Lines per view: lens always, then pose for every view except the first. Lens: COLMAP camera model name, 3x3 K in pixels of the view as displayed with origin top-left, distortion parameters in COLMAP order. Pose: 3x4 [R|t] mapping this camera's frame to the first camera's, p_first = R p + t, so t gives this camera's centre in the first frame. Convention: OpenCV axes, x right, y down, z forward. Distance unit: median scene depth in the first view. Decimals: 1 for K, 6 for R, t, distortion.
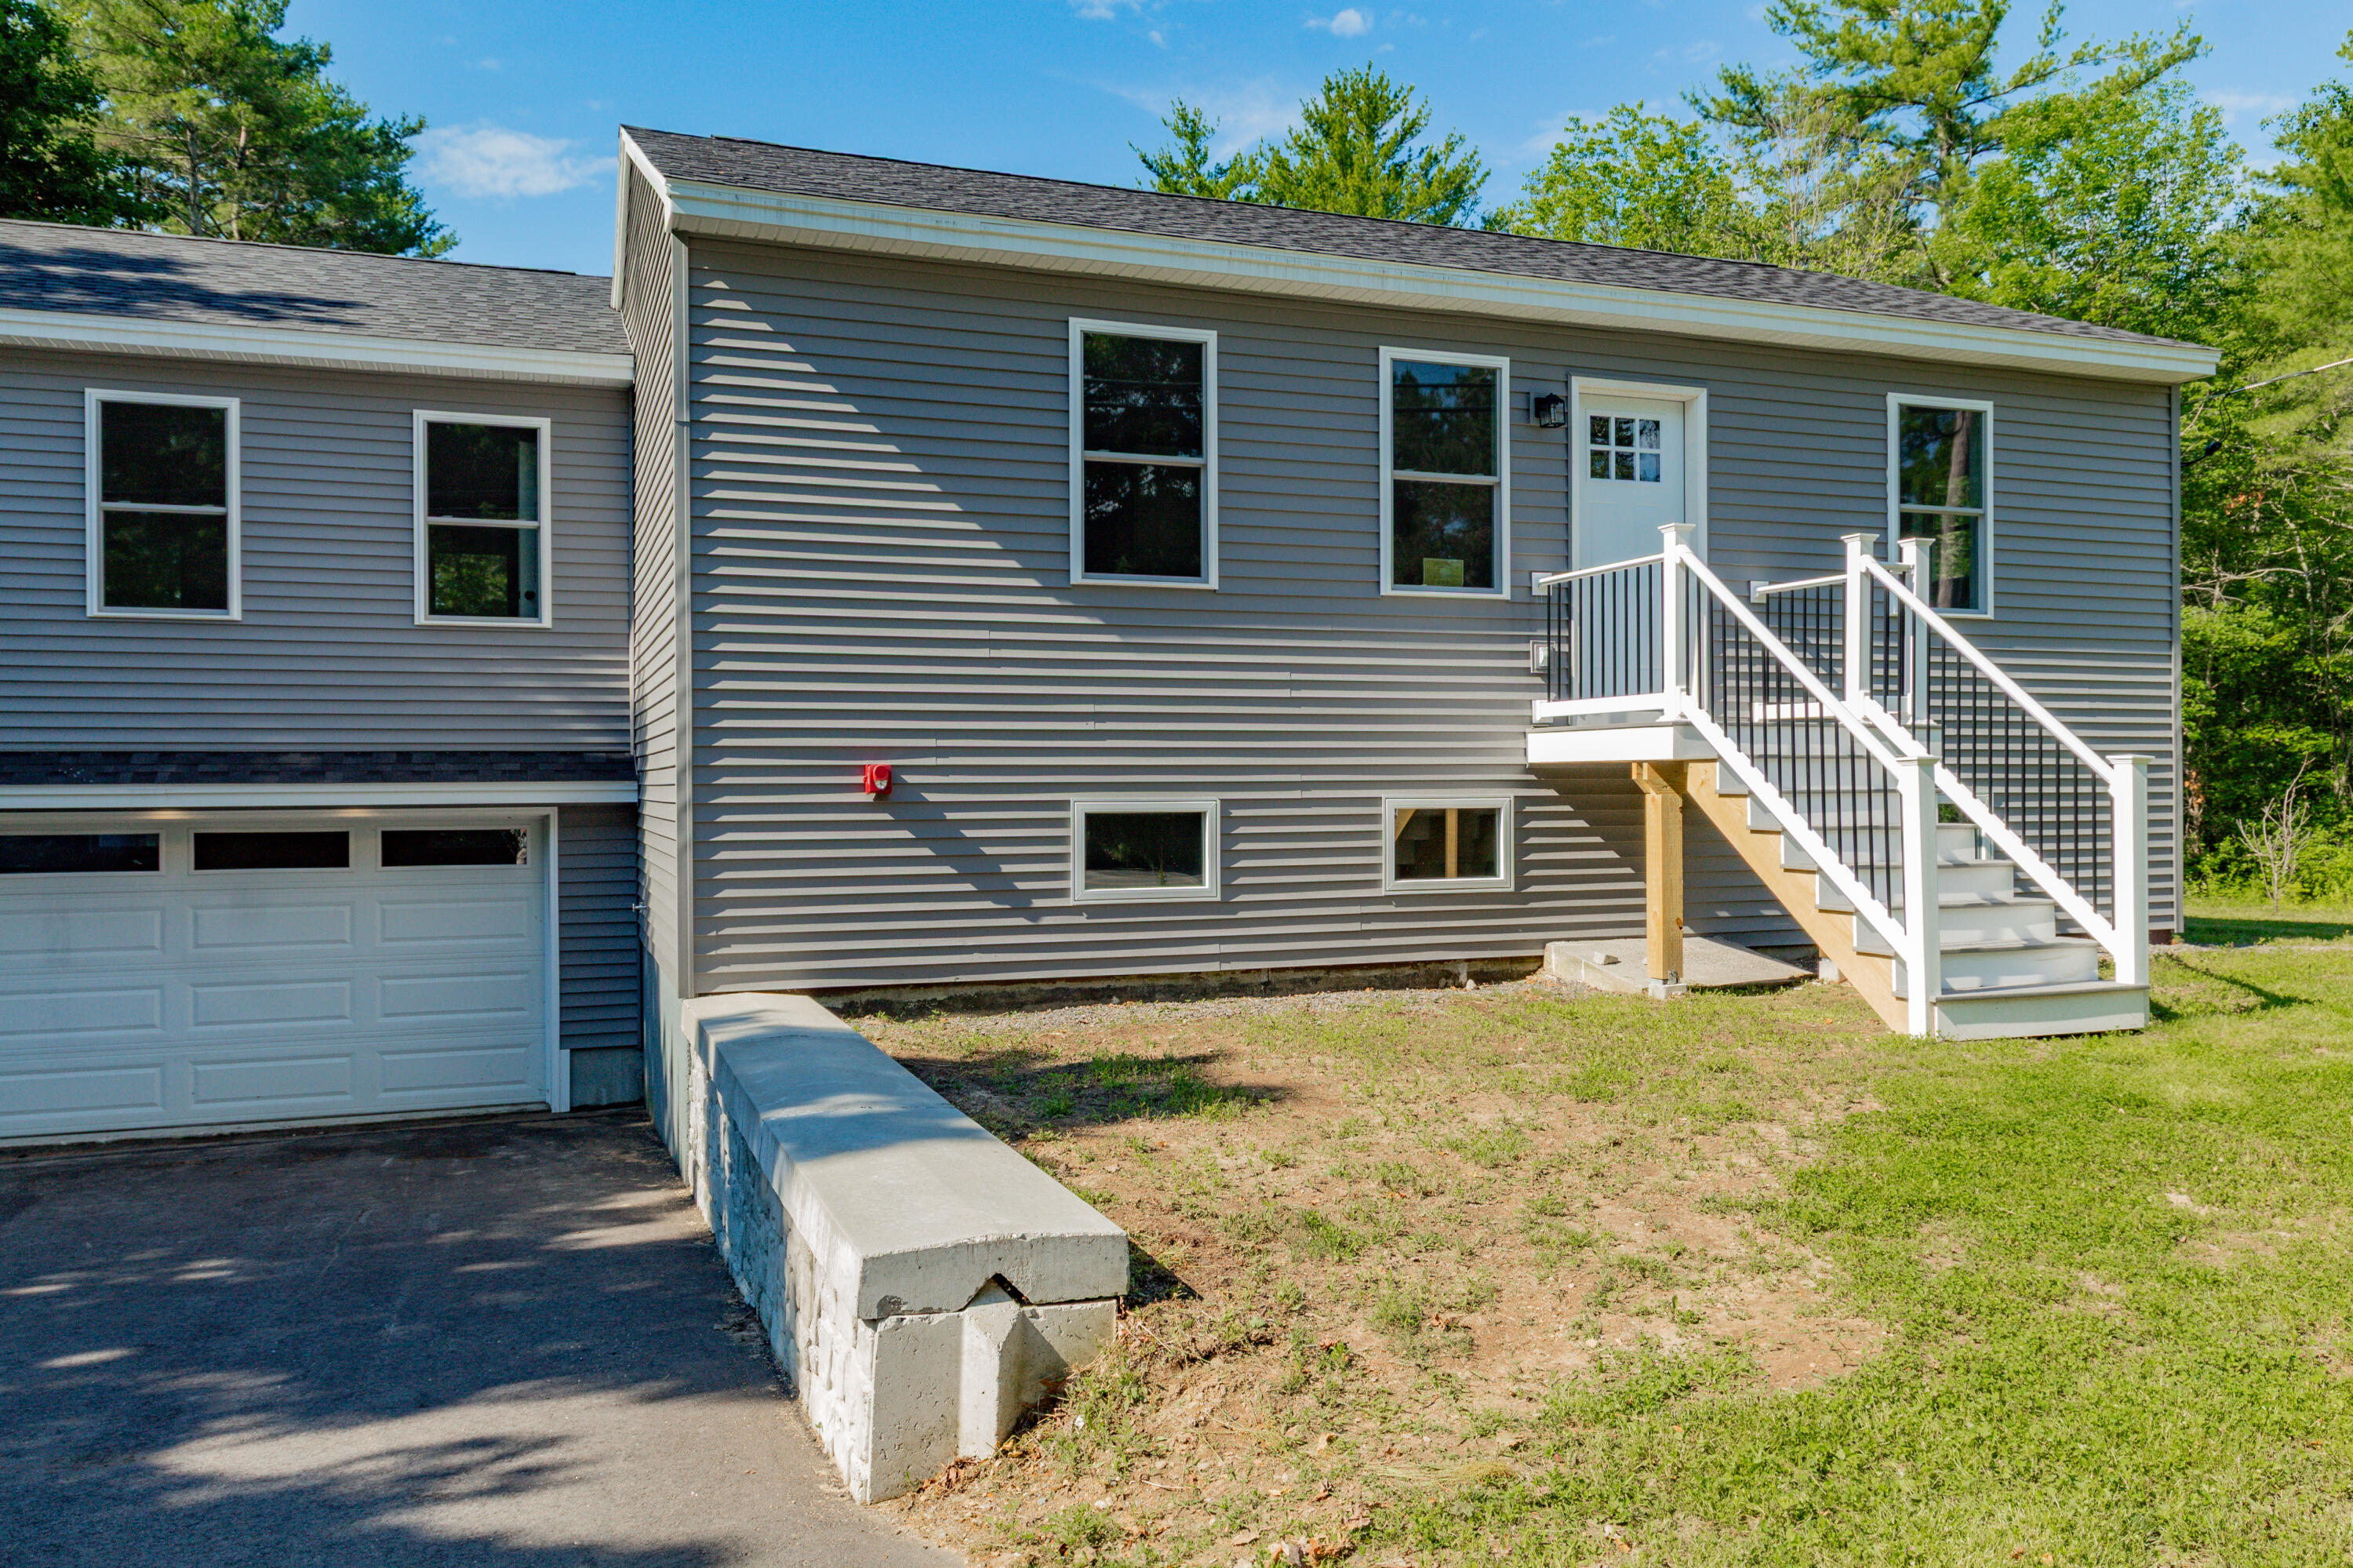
lens RADIAL K [[1727.4, 0, 1171.7], [0, 1727.4, 783.6], [0, 0, 1]] dist [0.022194, -0.012948]
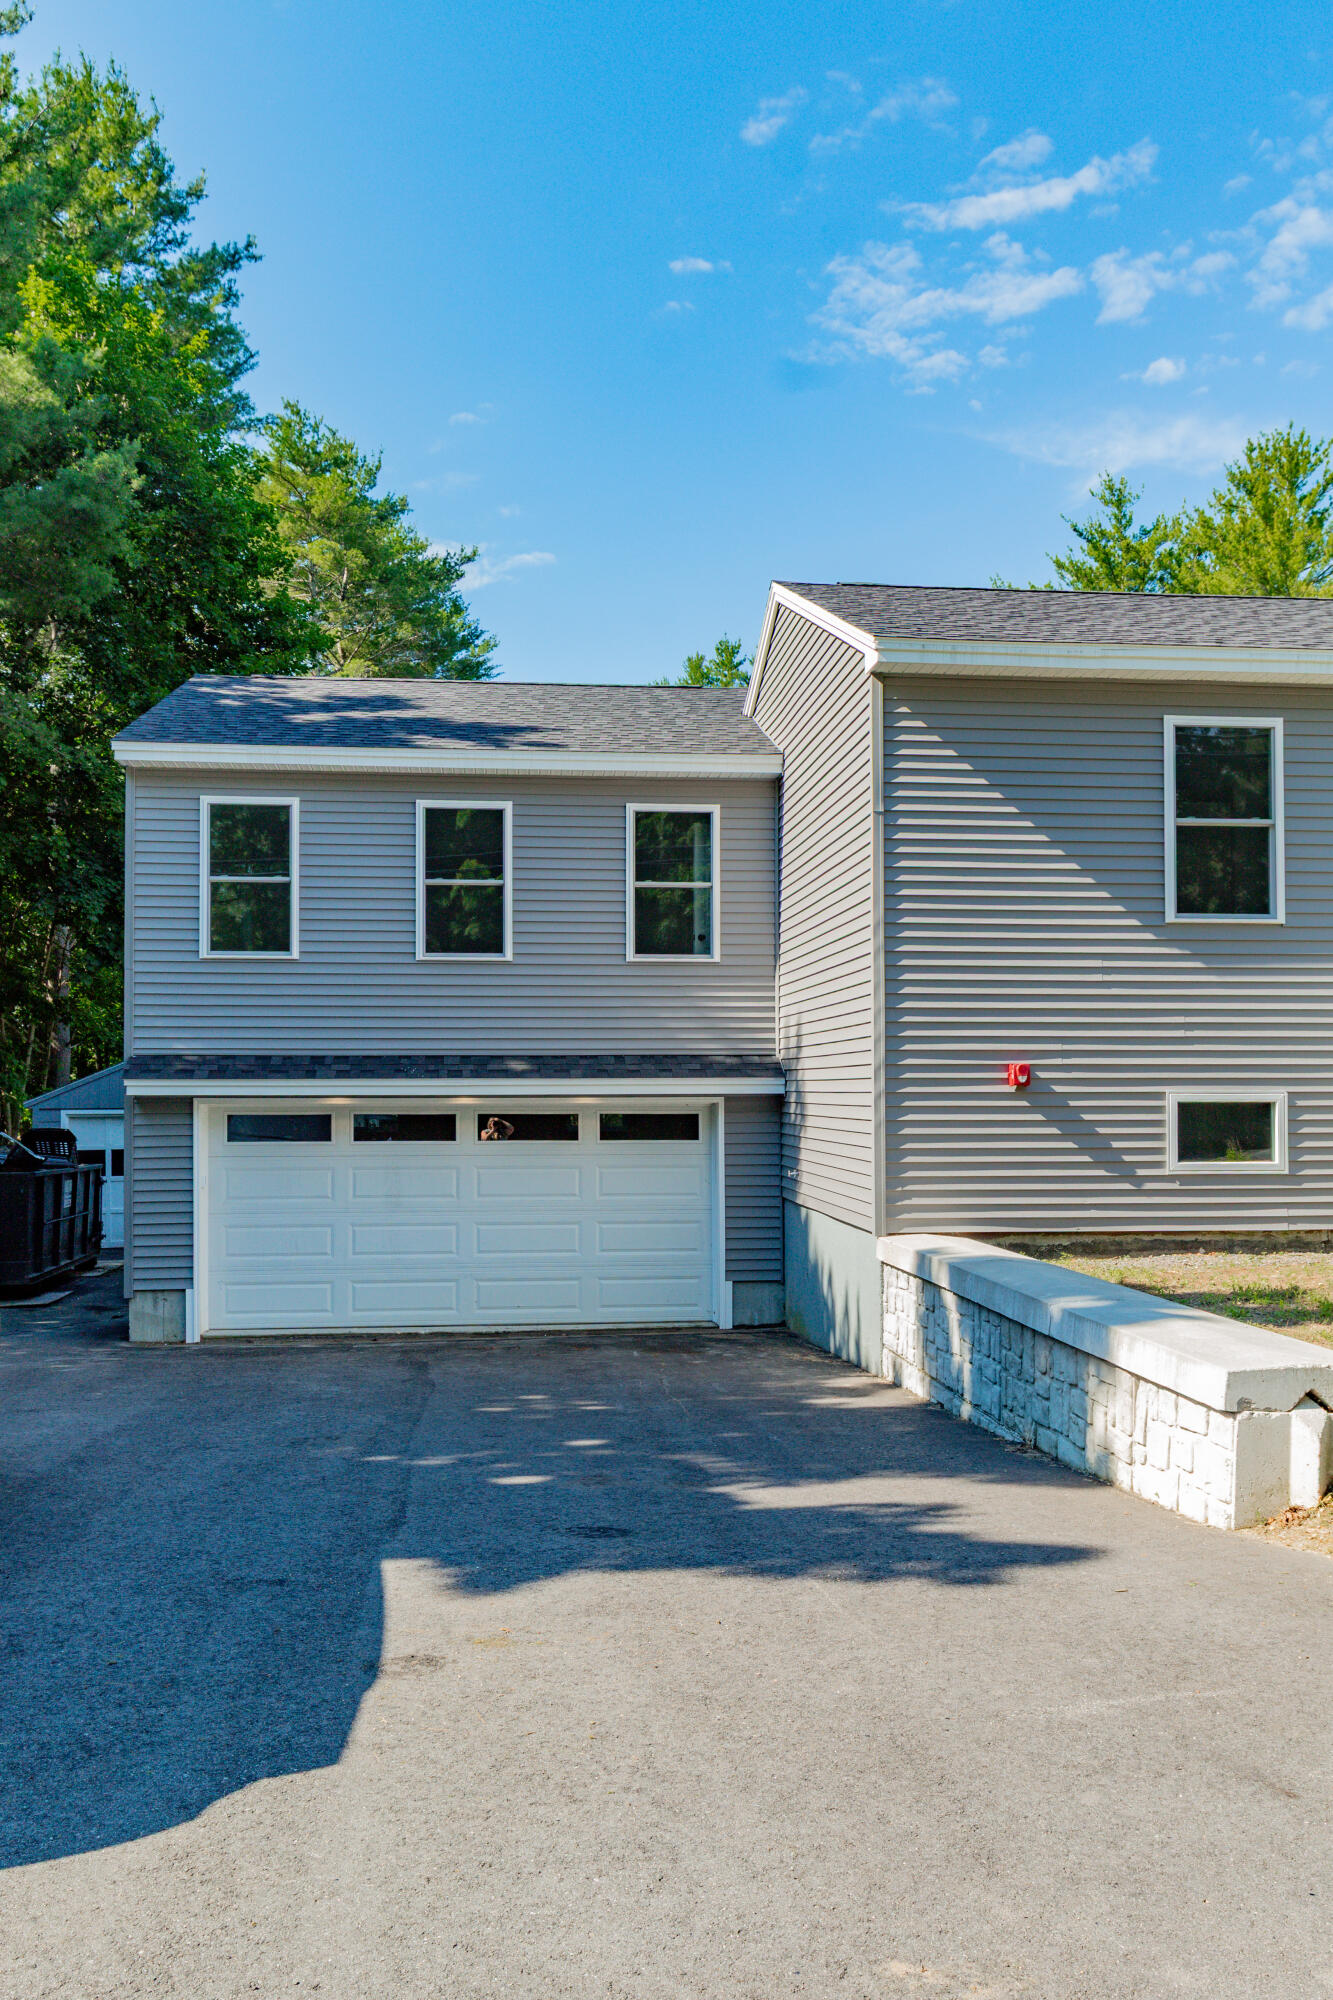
lens RADIAL K [[1551.0, 0, 667.6], [0, 1551.0, 1049.0], [0, 0, 1]] dist [0.013388, -0.006025]
pose [[0.968053, -0.002477, -0.250734, -0.118167], [-0.003566, 0.999714, -0.023641, 0.005921], [0.250720, 0.023780, 0.967767, -0.187018]]
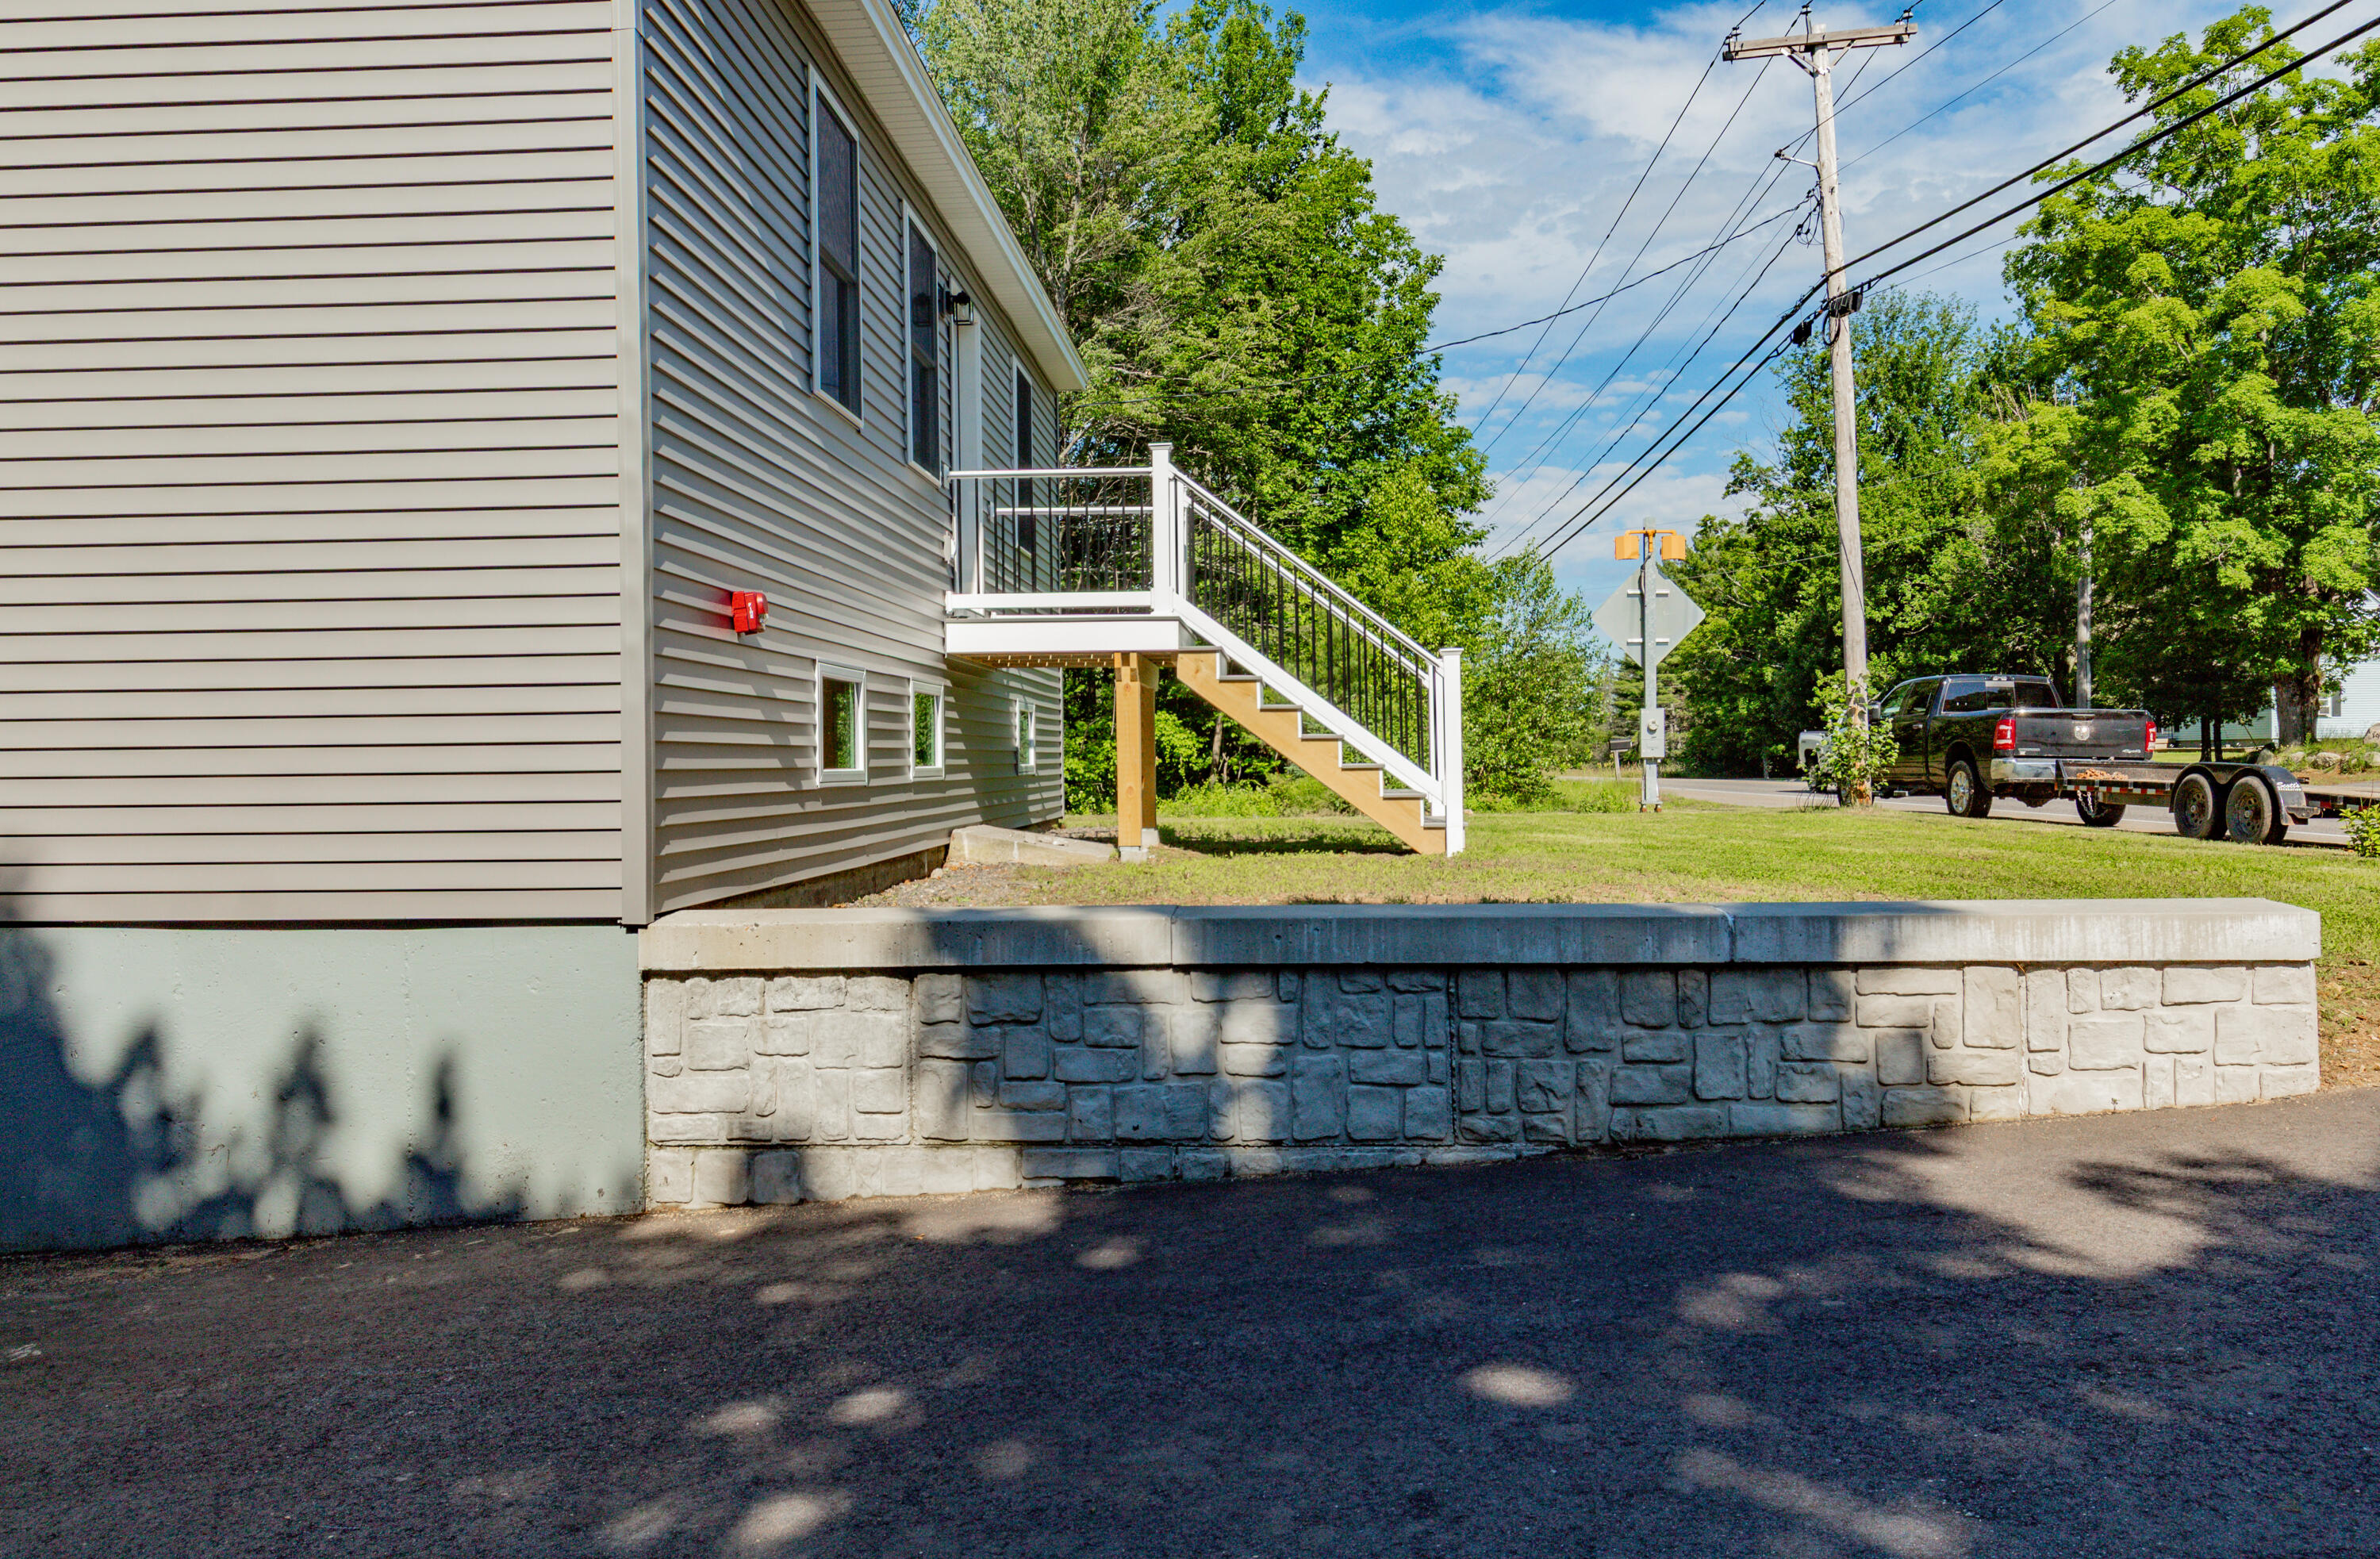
lens RADIAL K [[1763.4, 0, 1190.0], [0, 1763.4, 779.5], [0, 0, 1]] dist [0.029842, -0.001693]
pose [[0.409333, -0.008925, 0.912341, -0.691348], [0.004744, 0.999959, 0.007654, 0.056365], [-0.912373, 0.001195, 0.409359, 0.463554]]
